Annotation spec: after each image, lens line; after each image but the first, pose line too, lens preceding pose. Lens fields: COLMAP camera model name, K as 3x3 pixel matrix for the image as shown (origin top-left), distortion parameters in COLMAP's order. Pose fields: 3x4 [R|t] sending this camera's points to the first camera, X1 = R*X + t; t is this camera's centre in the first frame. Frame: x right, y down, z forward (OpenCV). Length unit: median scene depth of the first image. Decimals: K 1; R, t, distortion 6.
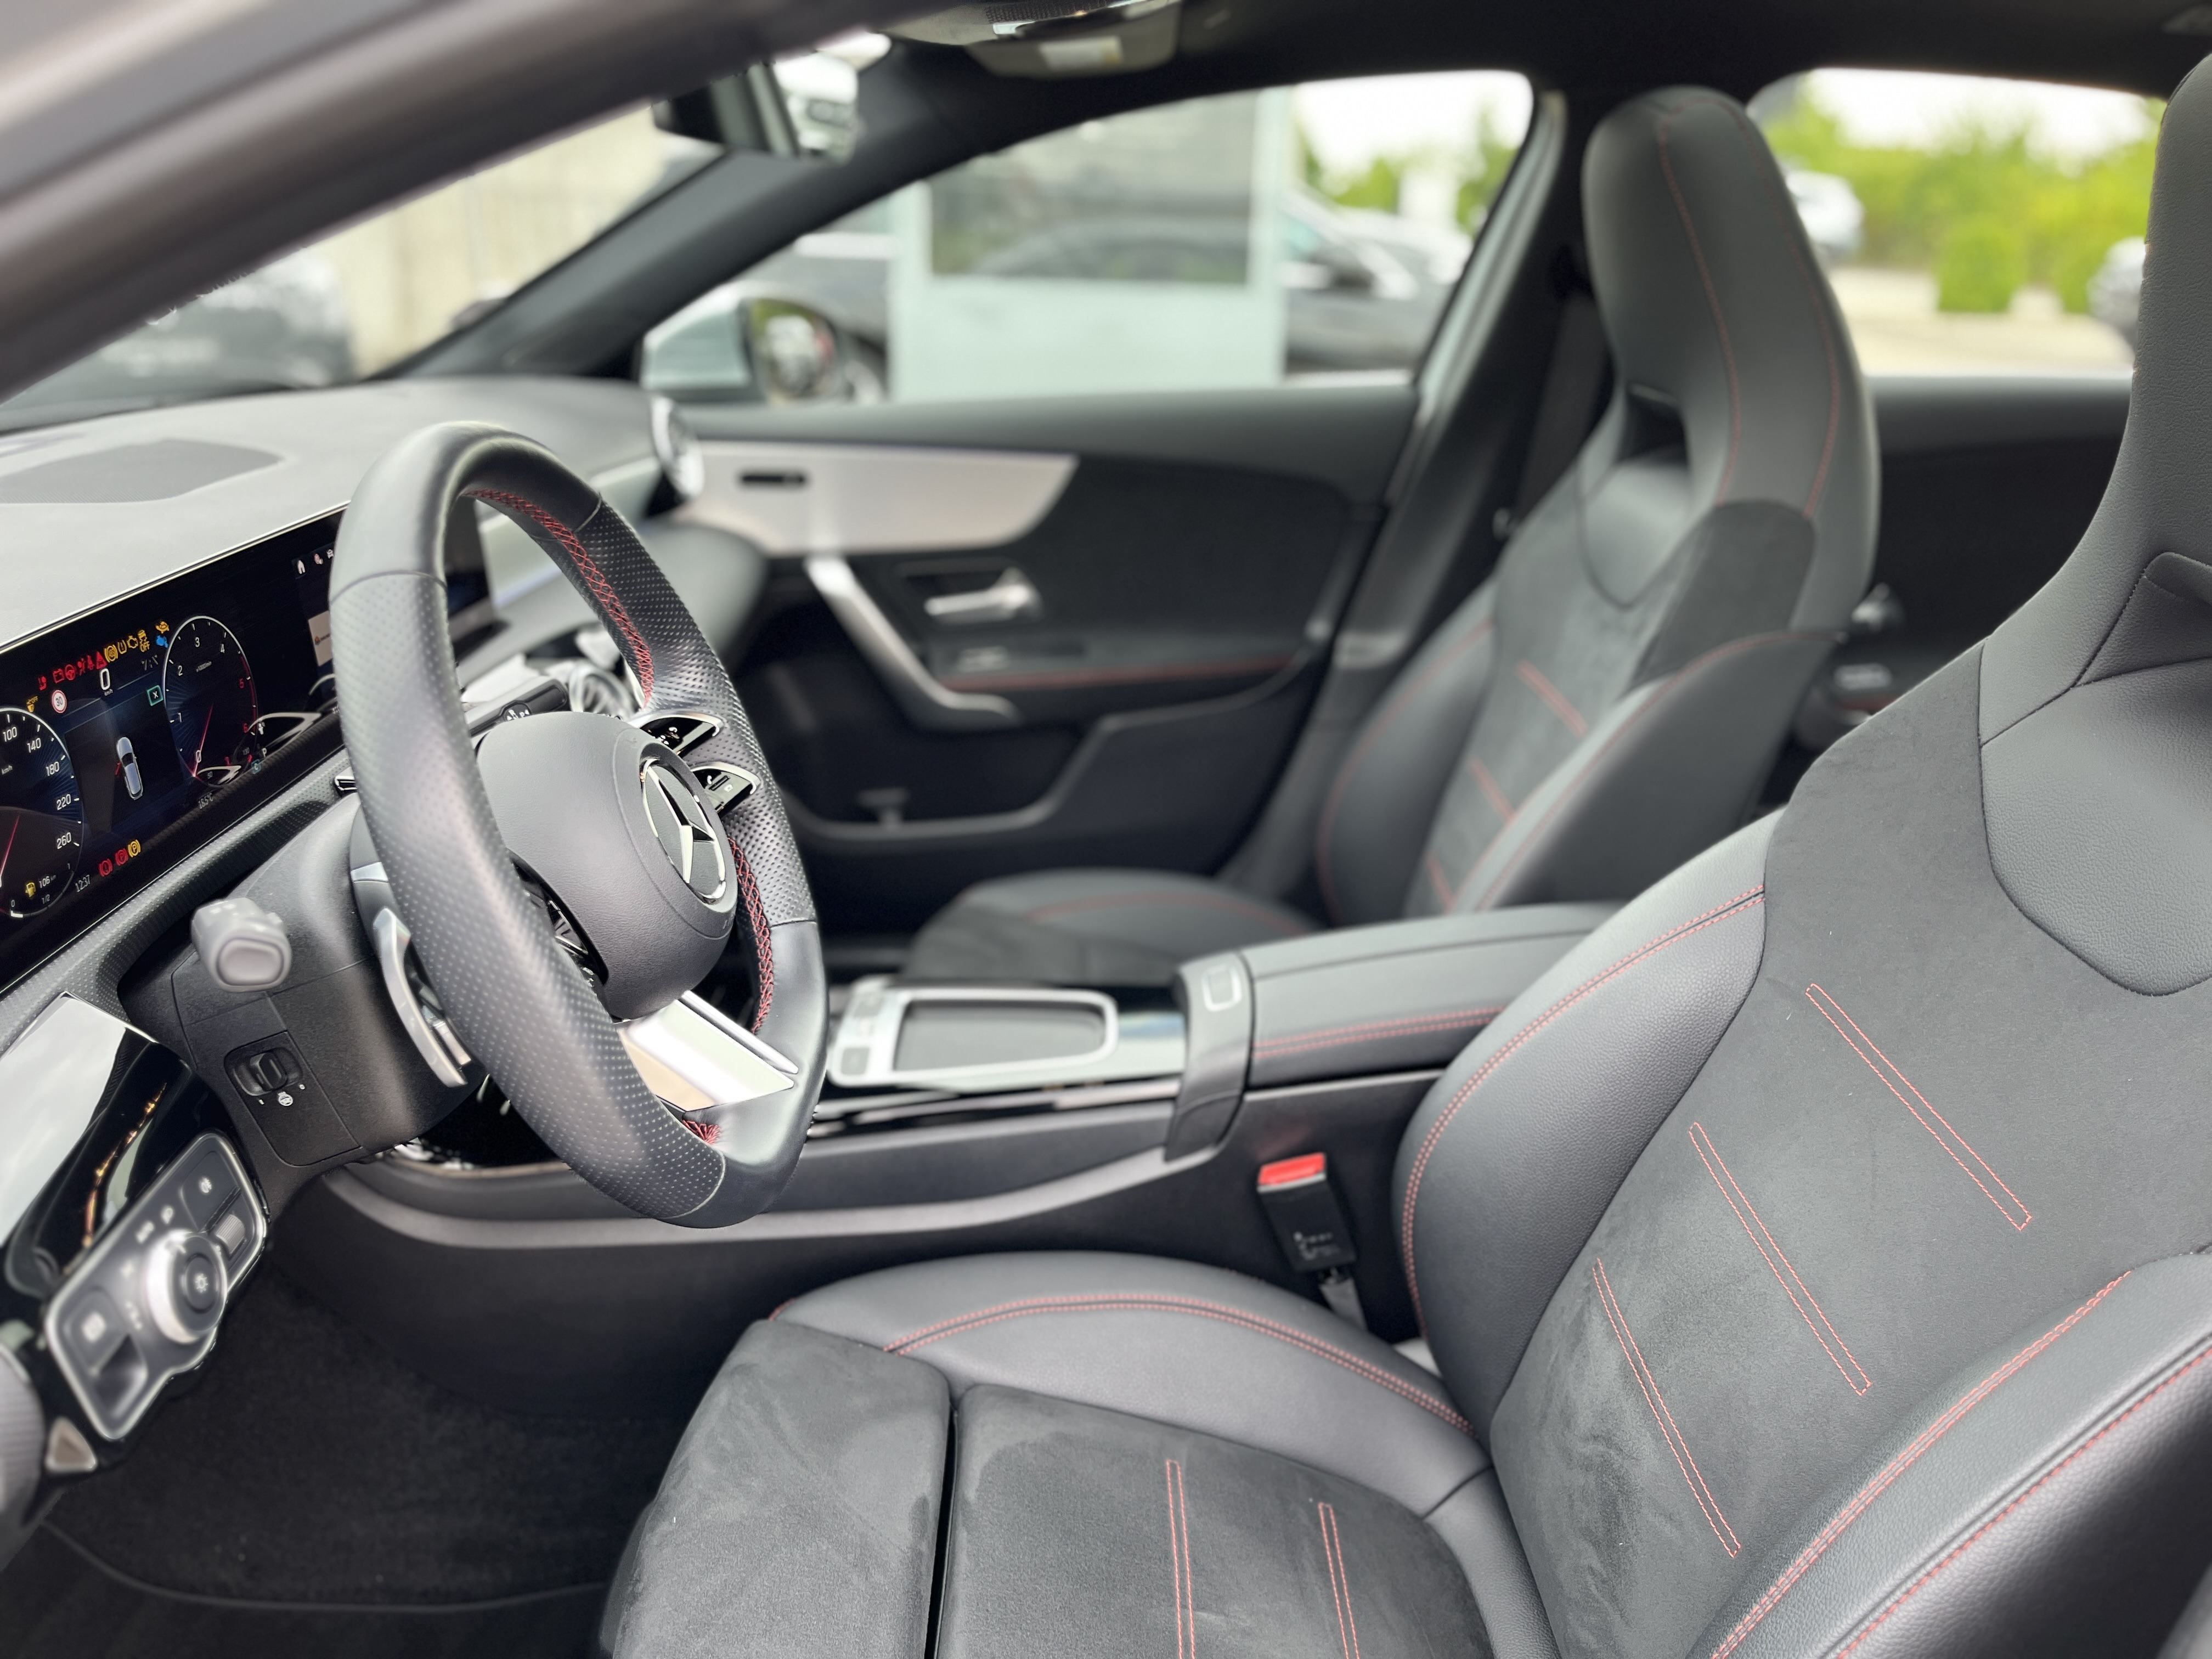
lens RADIAL K [[1717.8, 0, 1037.5], [0, 1717.8, 831.6], [0, 0, 1]] dist [0.086868, -0.168880]
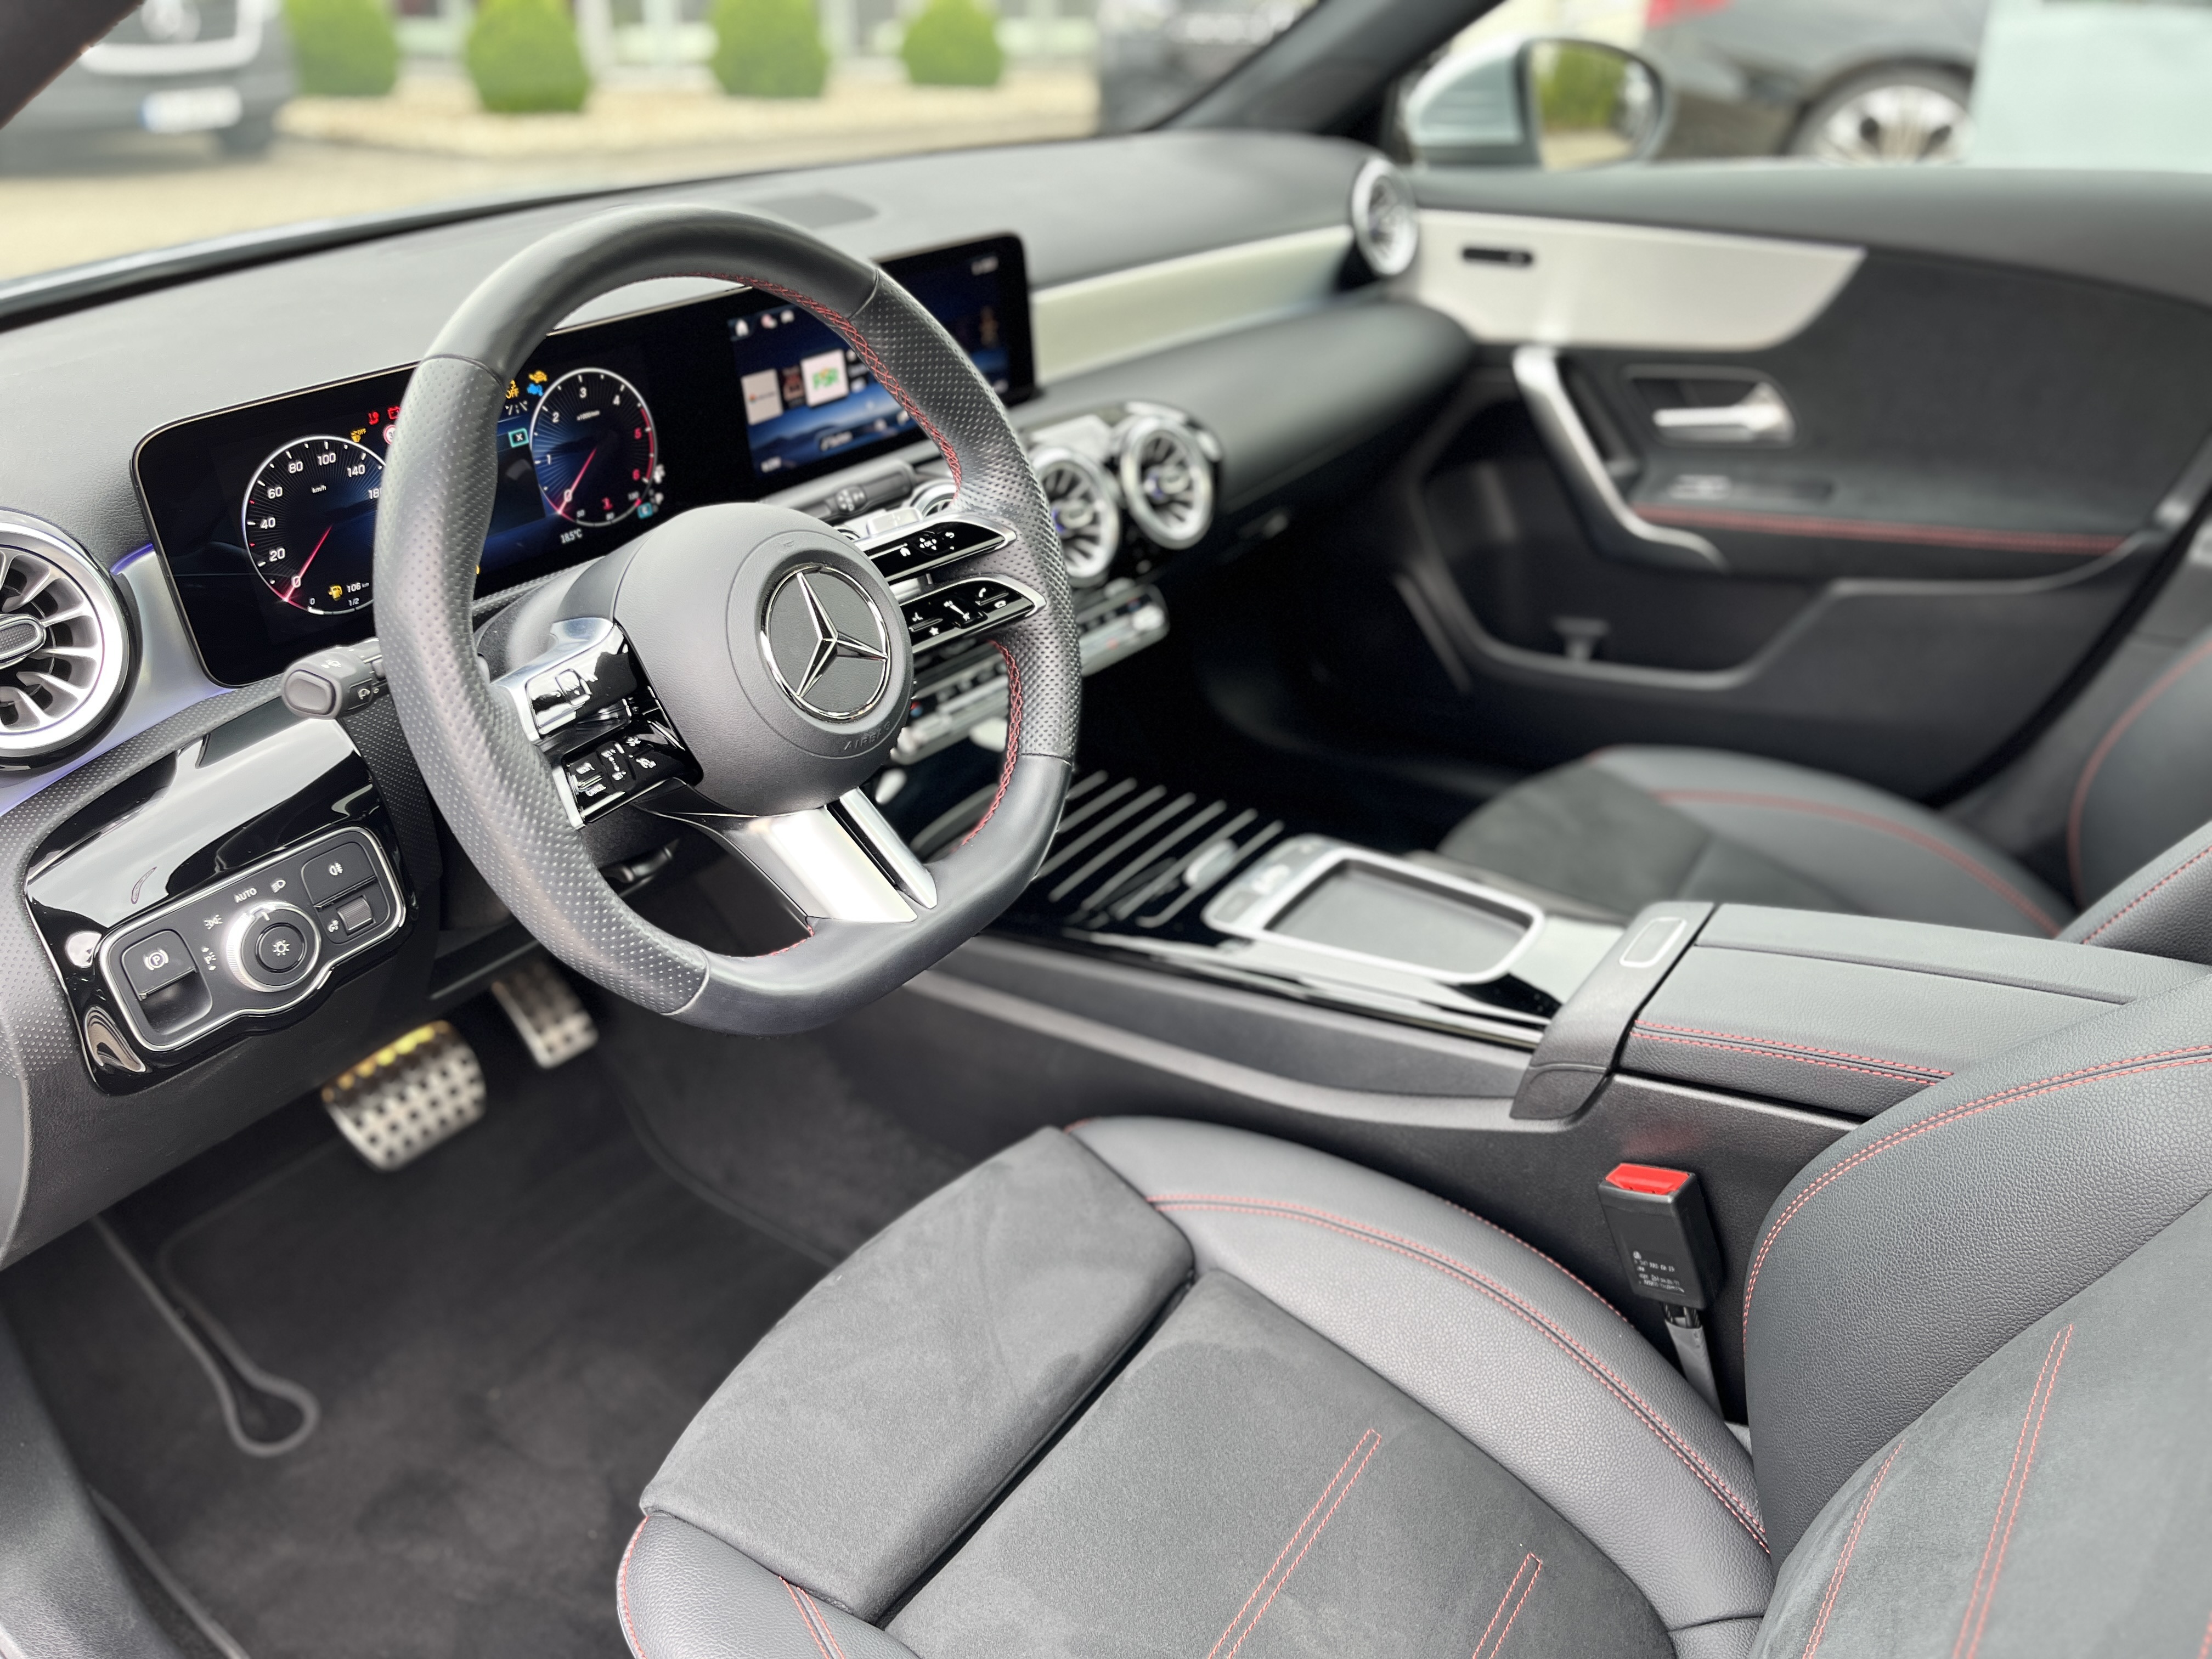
lens RADIAL K [[1681.4, 0, 1101.3], [0, 1681.4, 817.0], [0, 0, 1]] dist [0.058940, -0.073387]
pose [[0.811130, 0.241073, -0.532872, 0.326216], [-0.164368, 0.968341, 0.187882, -0.078742], [0.561295, -0.064809, 0.825075, 0.204216]]
